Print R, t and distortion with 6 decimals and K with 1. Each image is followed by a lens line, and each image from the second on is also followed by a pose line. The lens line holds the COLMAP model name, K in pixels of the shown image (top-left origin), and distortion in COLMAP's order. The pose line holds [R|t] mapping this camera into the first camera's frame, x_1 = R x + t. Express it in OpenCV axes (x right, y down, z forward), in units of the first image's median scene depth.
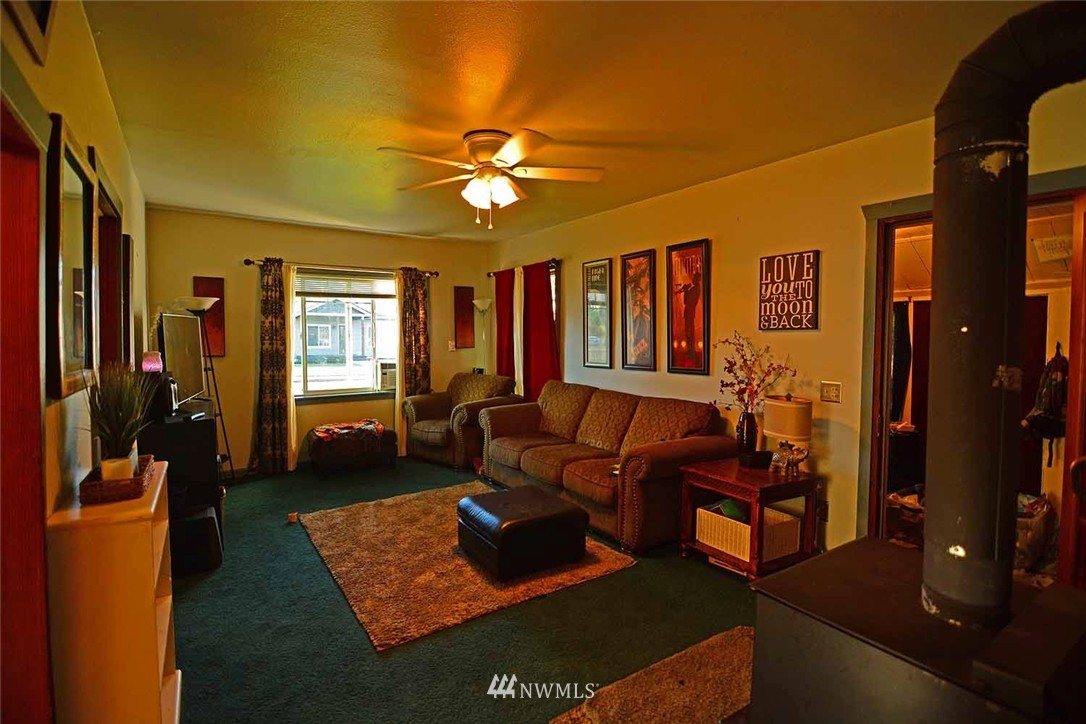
lens RADIAL K [[517.8, 0, 542.6], [0, 517.8, 355.0], [0, 0, 1]] dist [-0.014843, -0.006525]
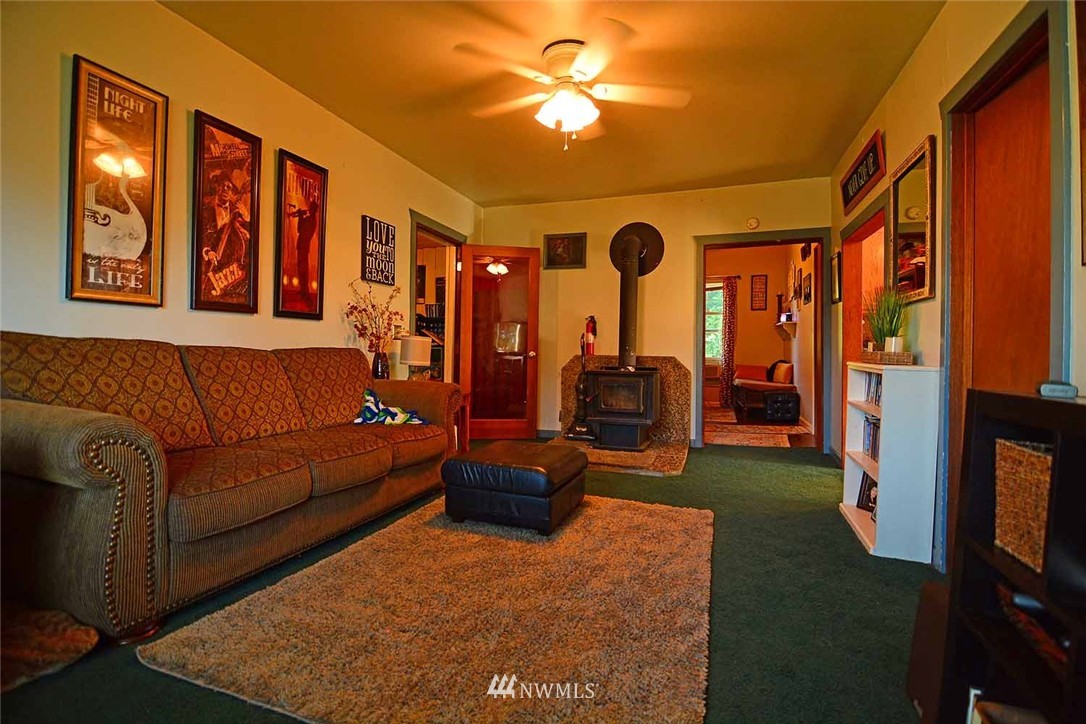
lens RADIAL K [[517.8, 0, 543.6], [0, 517.8, 358.1], [0, 0, 1]] dist [-0.014843, -0.006525]
pose [[-0.610853, -0.021426, 0.791454, -0.626676], [0.008267, 0.999407, 0.033436, 0.077724], [-0.791701, 0.026968, -0.610313, 1.229219]]
